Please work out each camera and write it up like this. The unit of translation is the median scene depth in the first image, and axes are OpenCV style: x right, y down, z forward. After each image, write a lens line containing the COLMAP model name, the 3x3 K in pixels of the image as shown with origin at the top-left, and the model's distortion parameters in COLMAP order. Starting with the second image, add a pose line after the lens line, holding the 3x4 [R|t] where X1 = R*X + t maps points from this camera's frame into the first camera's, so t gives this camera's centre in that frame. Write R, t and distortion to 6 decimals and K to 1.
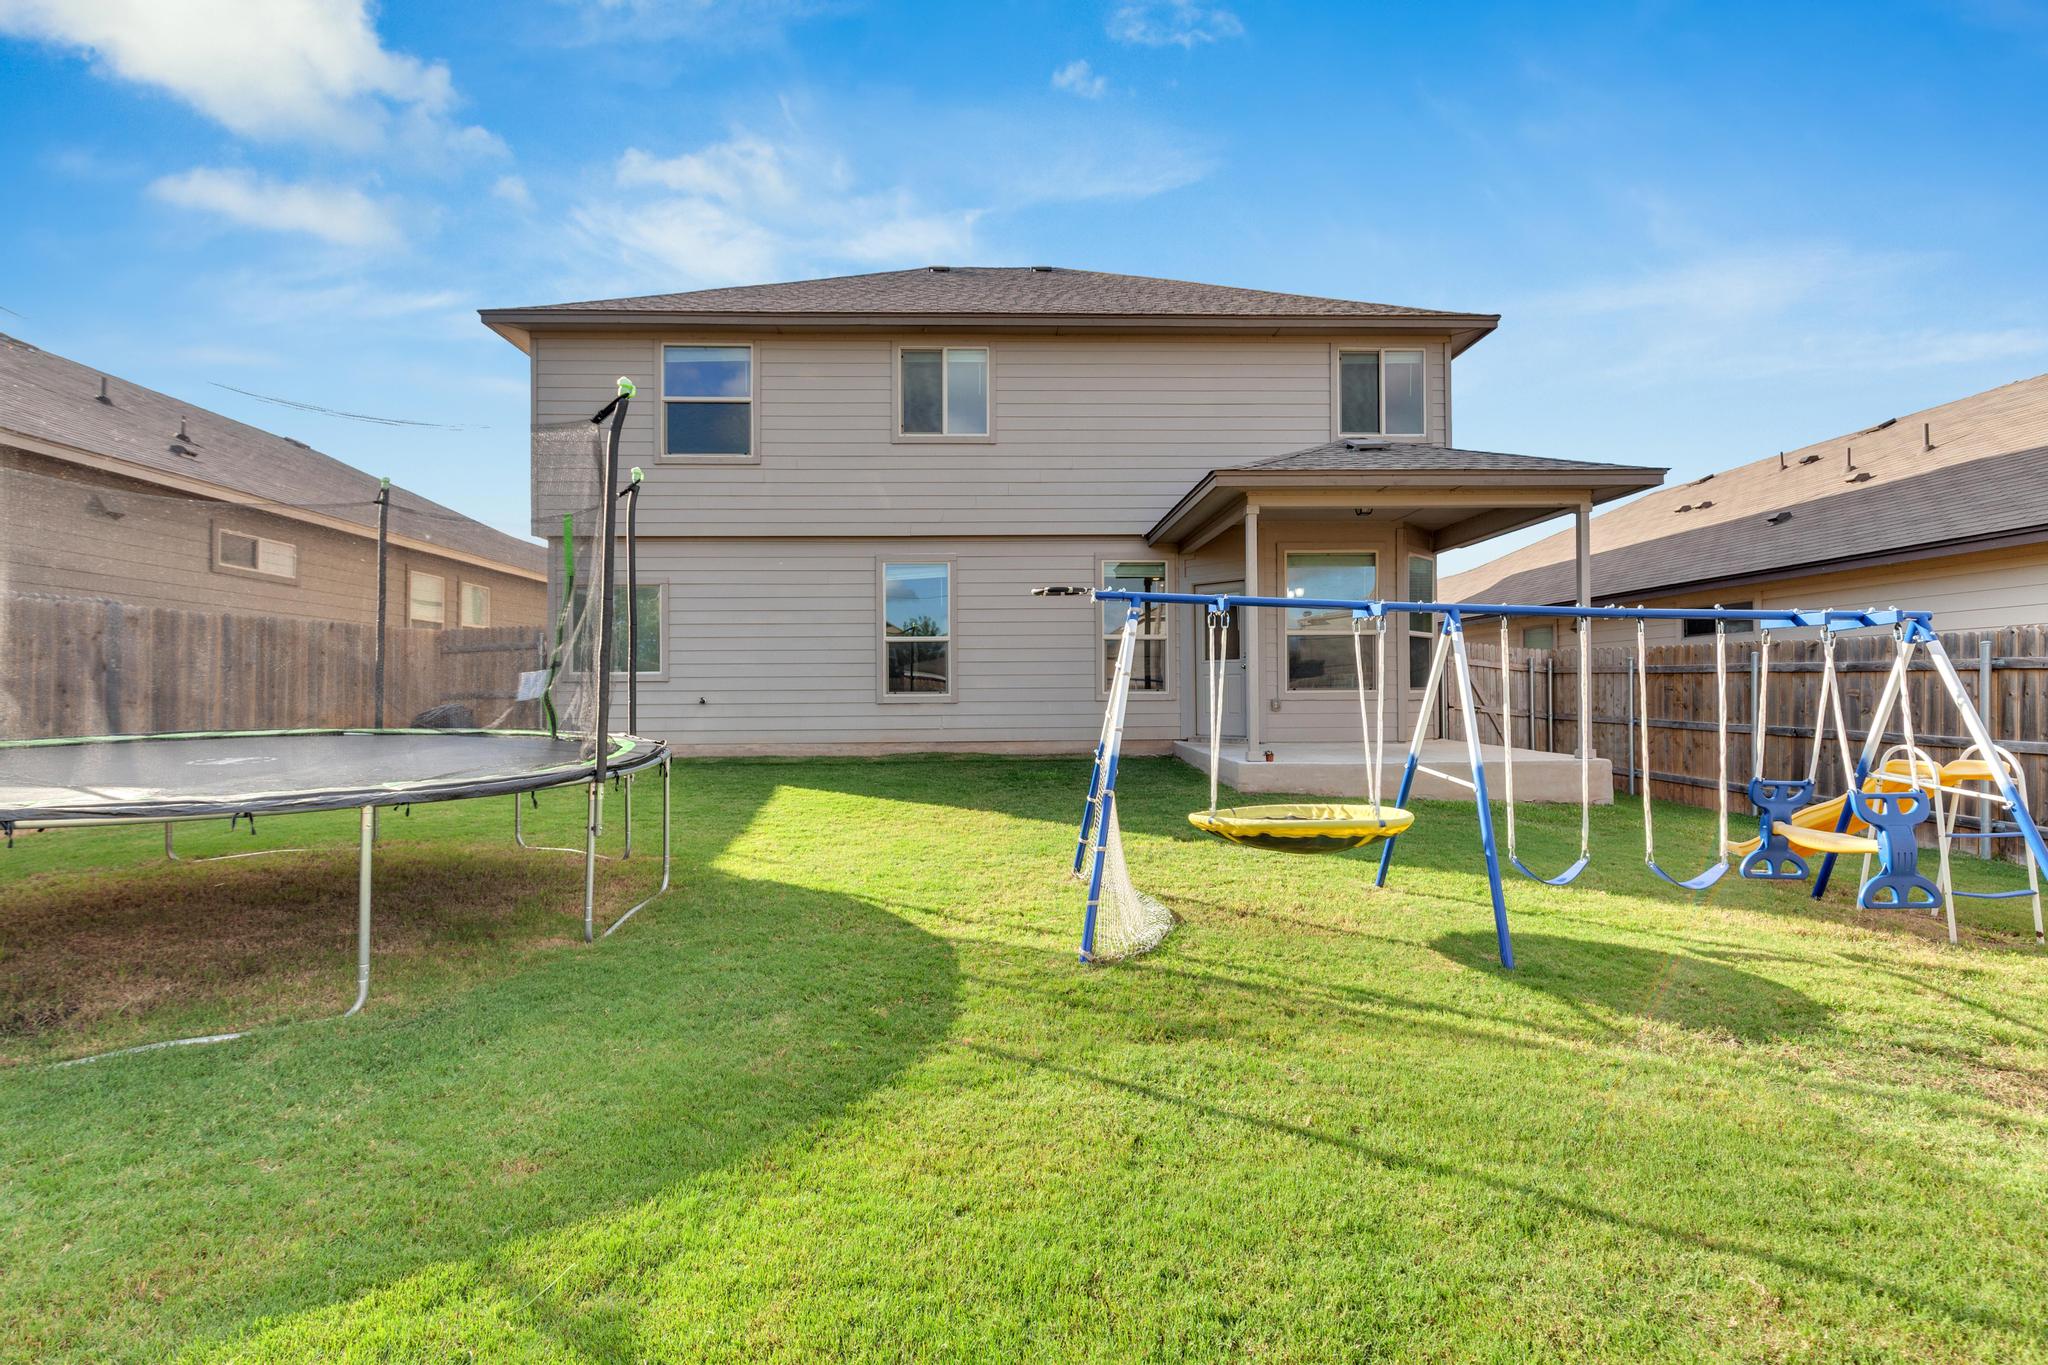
lens RADIAL K [[911.0, 0, 1021.7], [0, 911.0, 681.0], [0, 0, 1]] dist [0.008317, -0.000573]
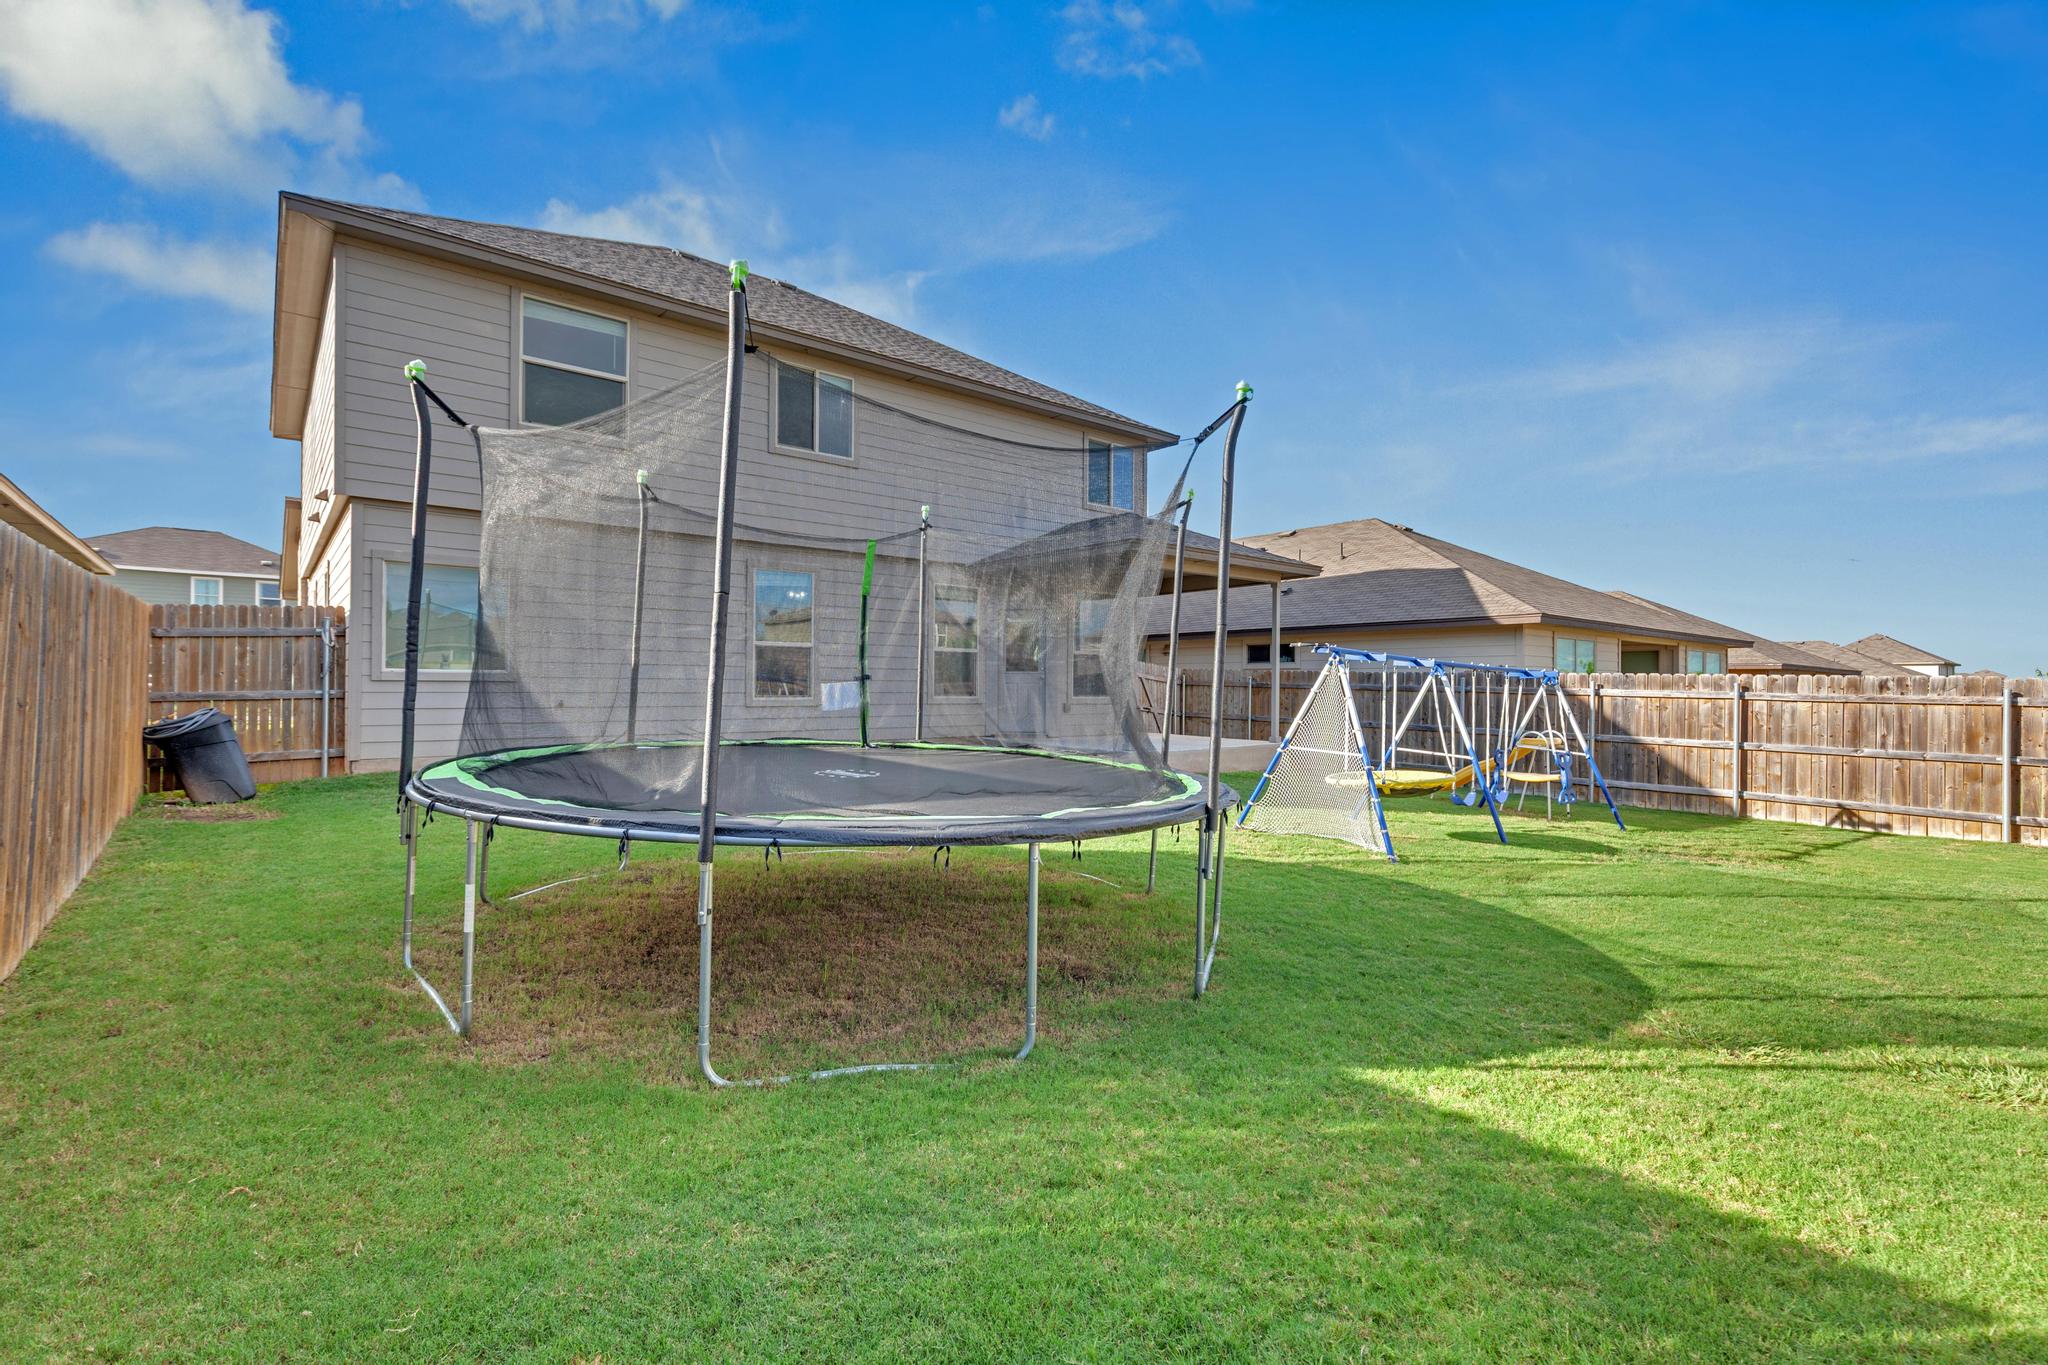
lens RADIAL K [[911.0, 0, 1030.0], [0, 911.0, 684.6], [0, 0, 1]] dist [0.008317, -0.000573]
pose [[0.786767, 0.014205, 0.617087, -0.538023], [-0.017624, 0.999845, -0.000545, -0.005130], [-0.616999, -0.010447, 0.786895, 0.012947]]
